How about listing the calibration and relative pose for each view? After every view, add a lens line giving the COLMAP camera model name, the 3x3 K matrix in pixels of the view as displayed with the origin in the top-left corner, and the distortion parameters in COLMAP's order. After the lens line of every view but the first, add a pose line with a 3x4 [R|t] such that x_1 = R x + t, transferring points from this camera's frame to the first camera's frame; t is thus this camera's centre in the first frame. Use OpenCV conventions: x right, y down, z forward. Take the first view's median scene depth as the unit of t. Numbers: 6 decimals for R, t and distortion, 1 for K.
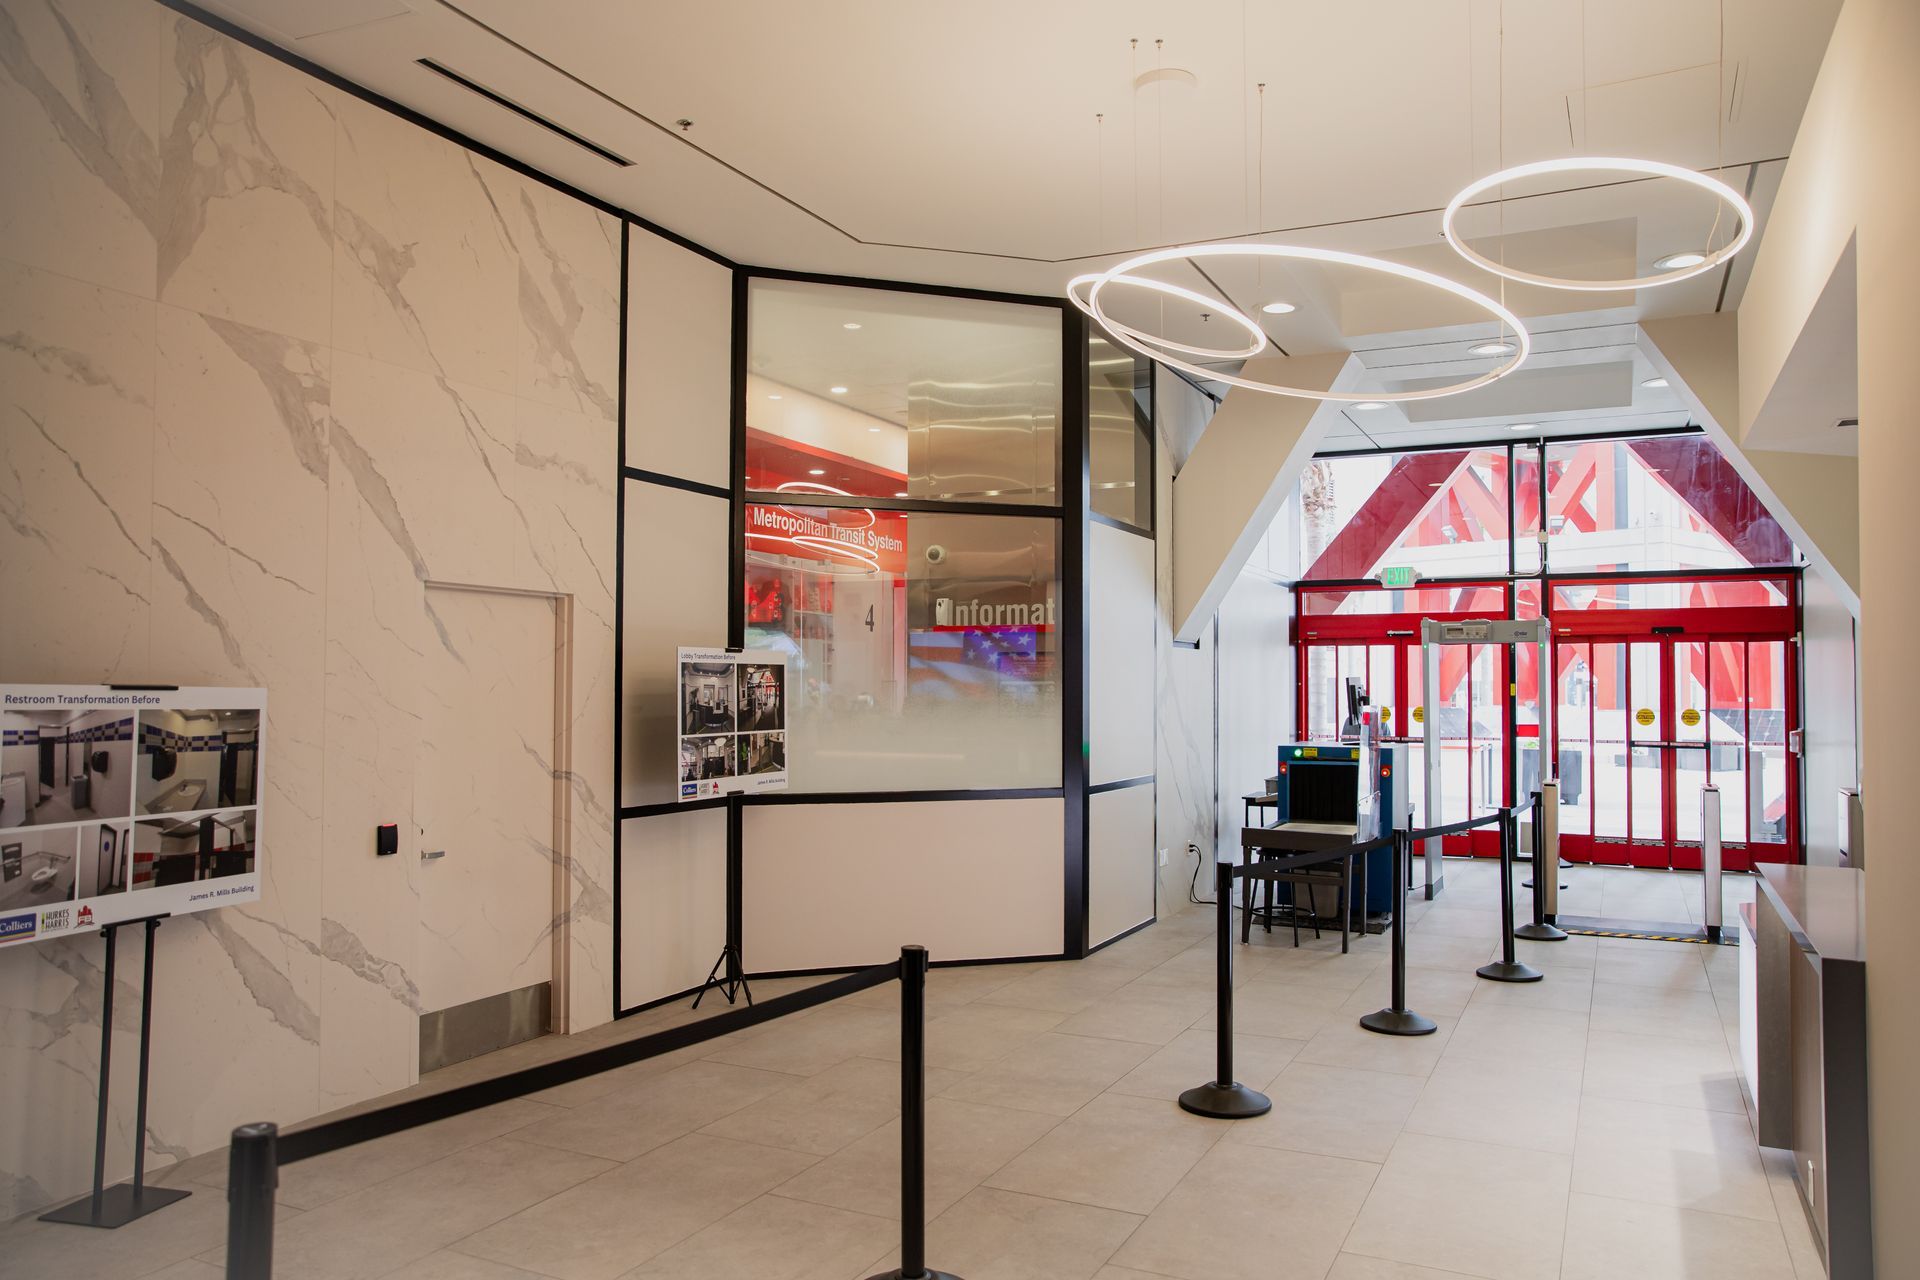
lens RADIAL K [[1319.8, 0, 955.7], [0, 1319.8, 646.7], [0, 0, 1]] dist [-0.063250, 0.058517]
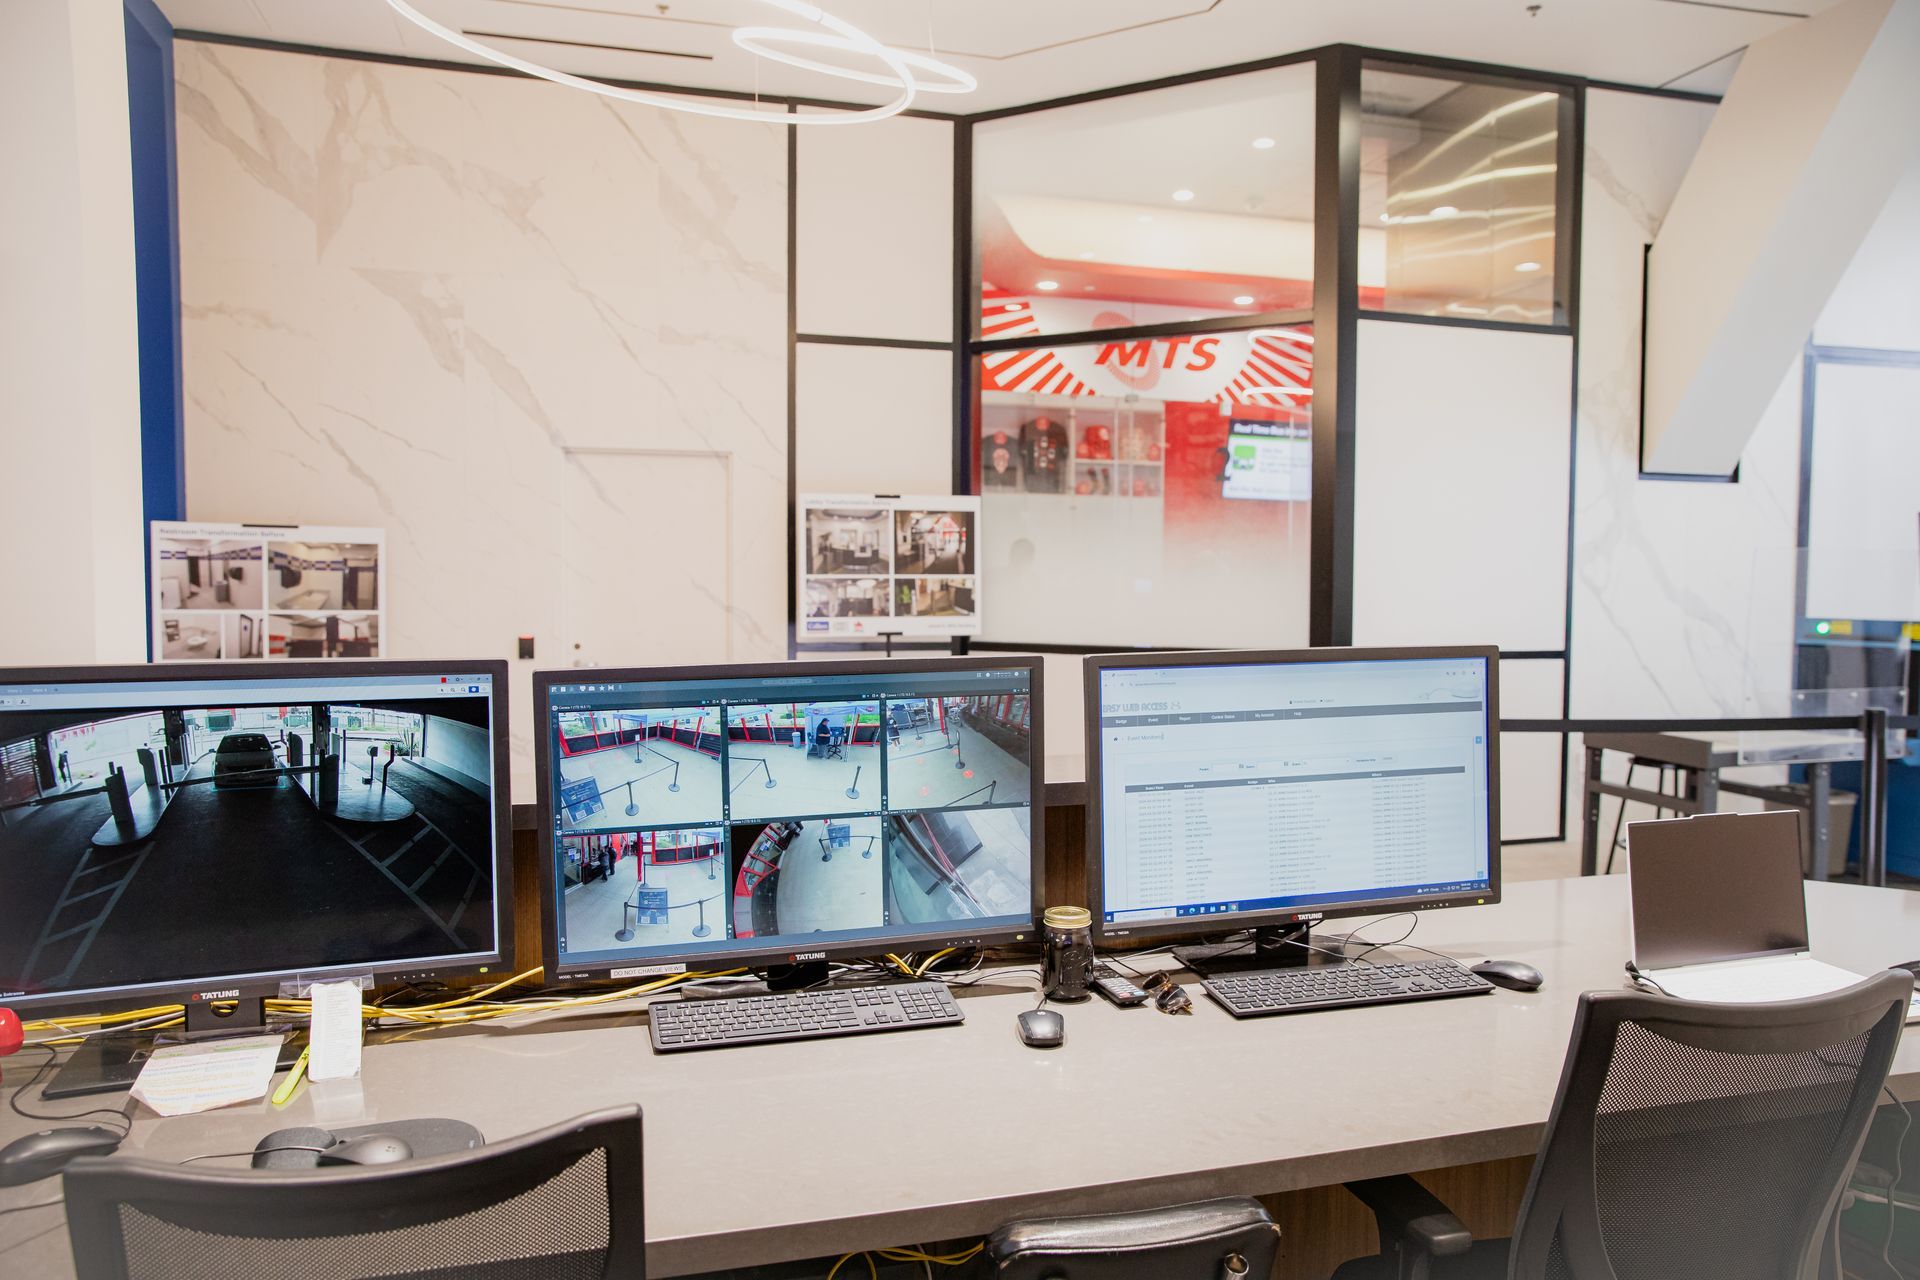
lens RADIAL K [[1319.8, 0, 996.7], [0, 1319.8, 648.4], [0, 0, 1]] dist [-0.063250, 0.058517]
pose [[0.693444, 0.032438, -0.719780, 0.934242], [0.021405, 0.997618, 0.065582, 0.081118], [0.720192, -0.060885, 0.691098, 0.485006]]
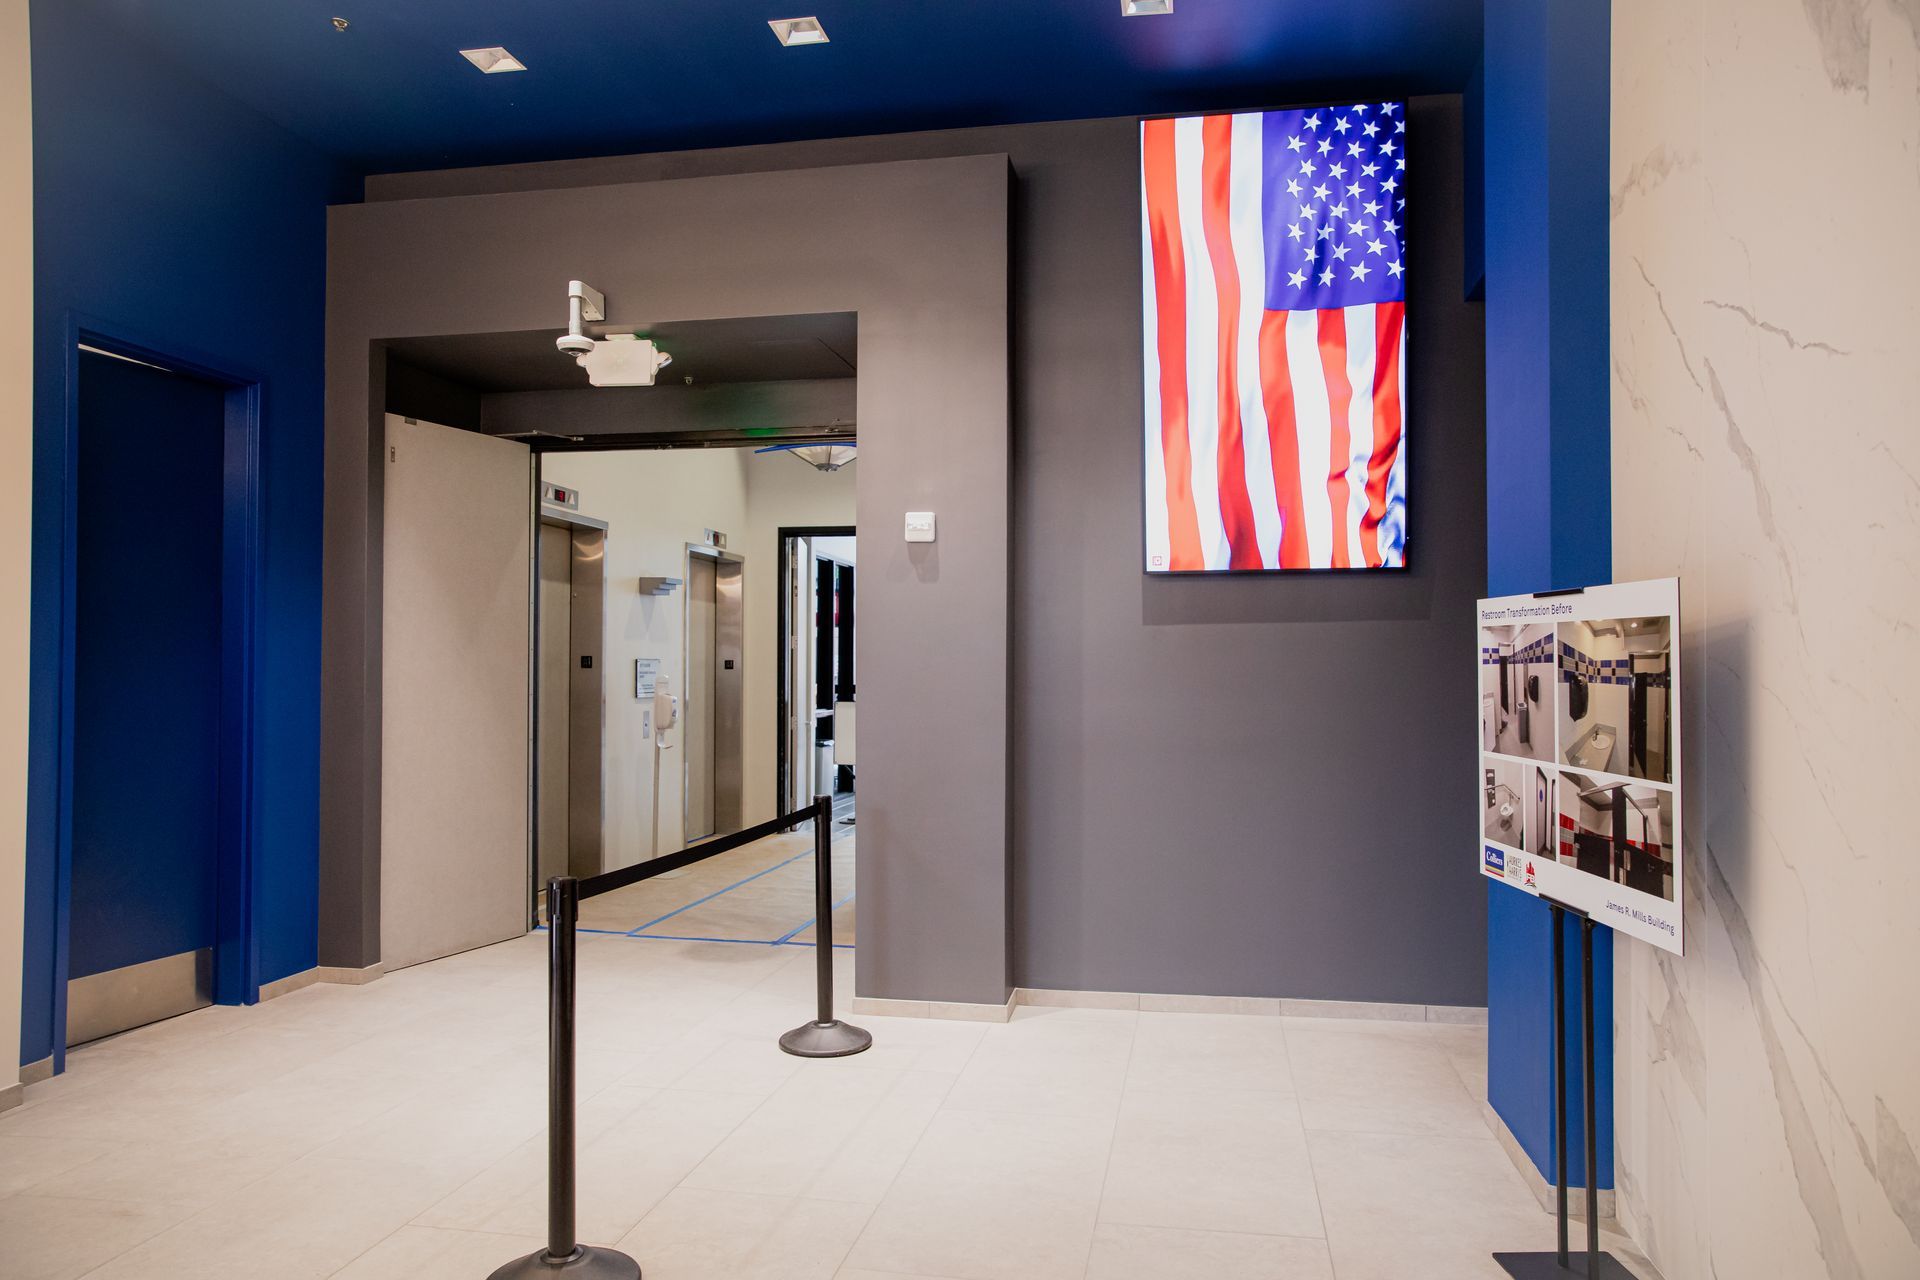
lens RADIAL K [[1319.8, 0, 949.1], [0, 1319.8, 644.4], [0, 0, 1]] dist [-0.063250, 0.058517]
pose [[-0.963340, -0.014321, -0.267900, -0.077987], [-0.000243, 0.998620, -0.052511, 0.088251], [0.268283, -0.050521, -0.962015, 1.426853]]
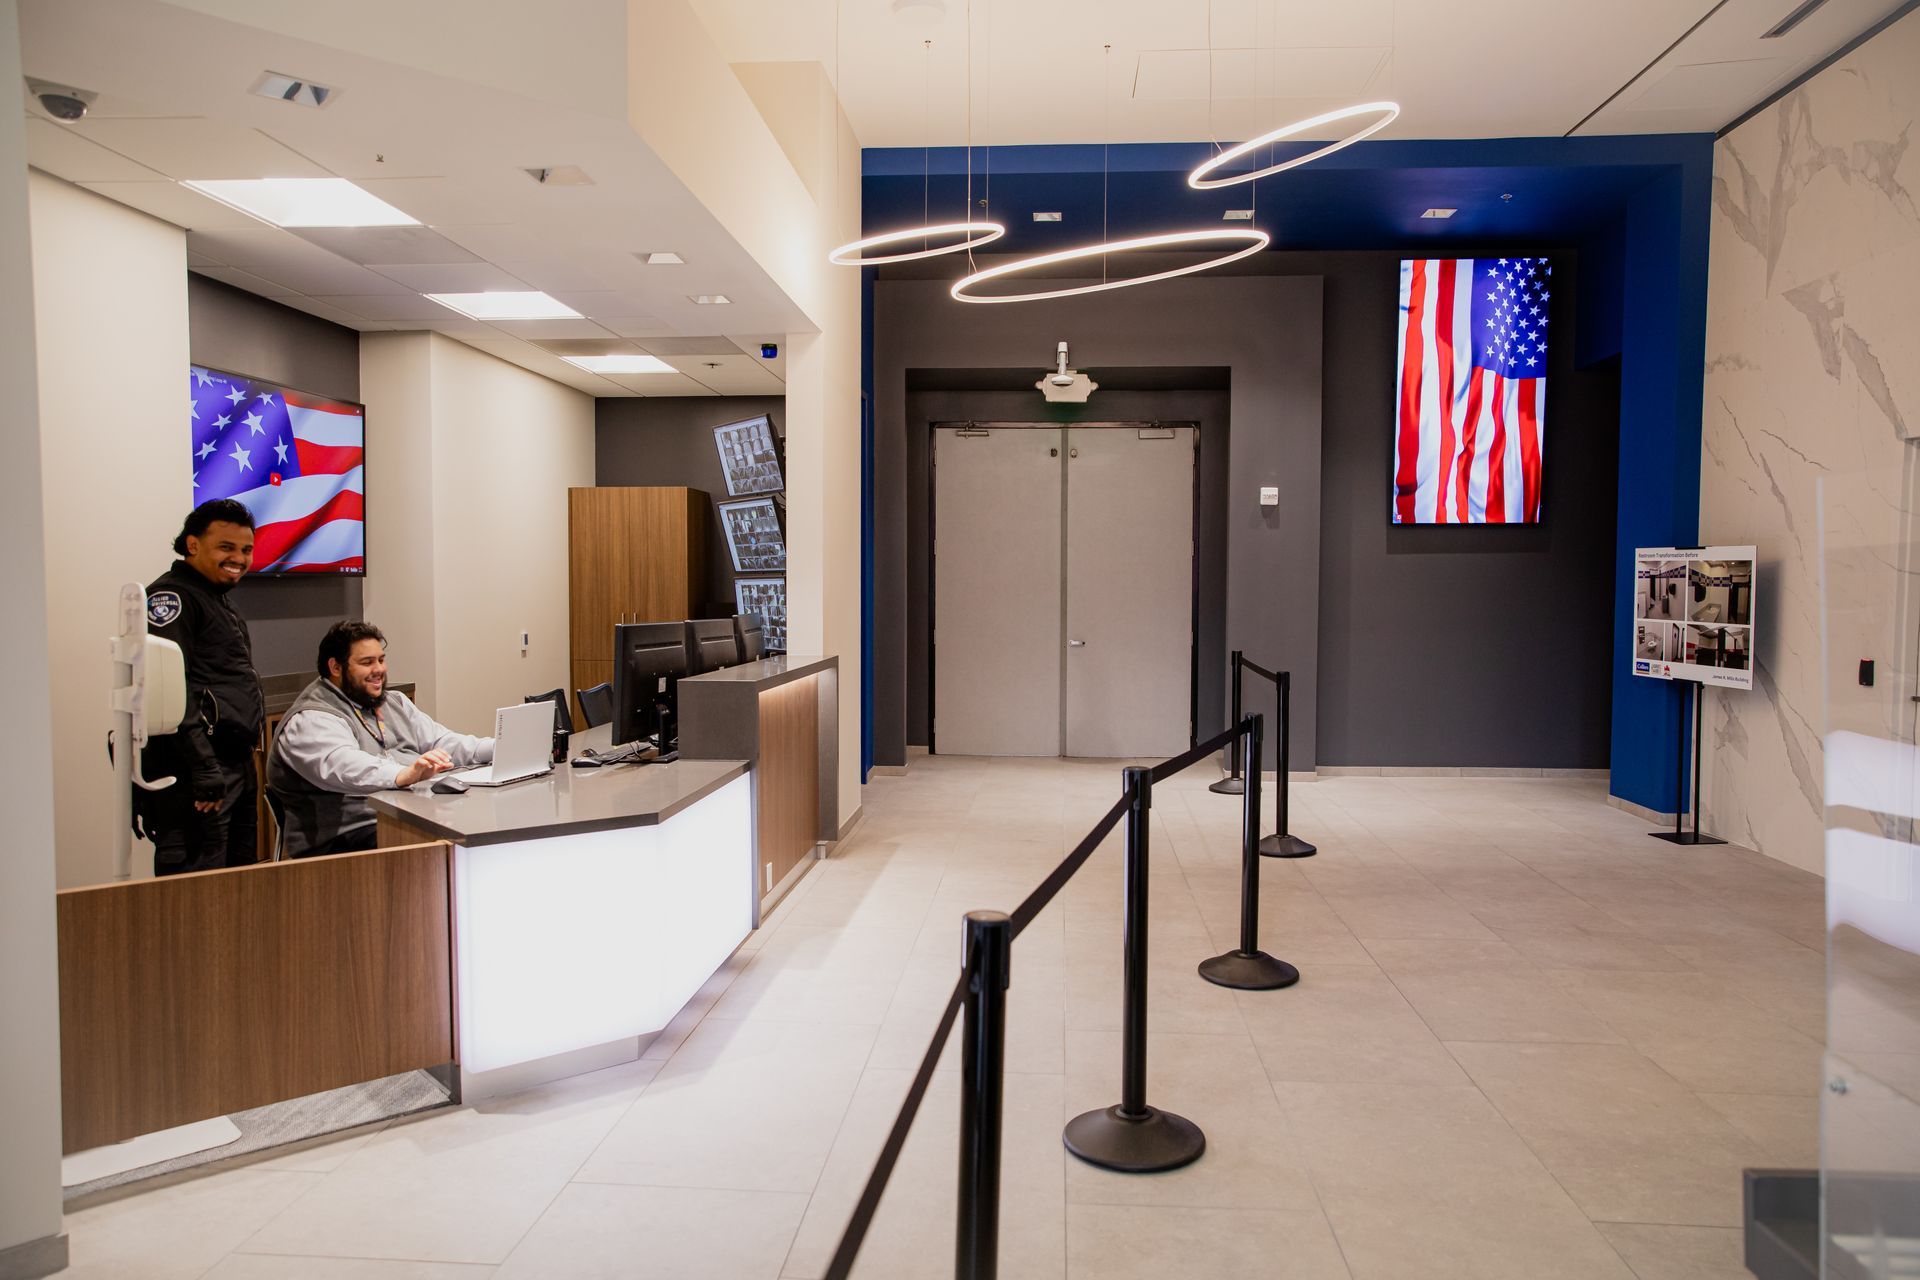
lens RADIAL K [[1319.8, 0, 957.9], [0, 1319.8, 657.6], [0, 0, 1]] dist [-0.063250, 0.058517]
pose [[-0.925888, 0.013560, -0.377556, 0.830081], [0.003705, 0.999633, 0.026817, 0.112437], [0.377781, 0.023431, -0.925598, 1.973892]]
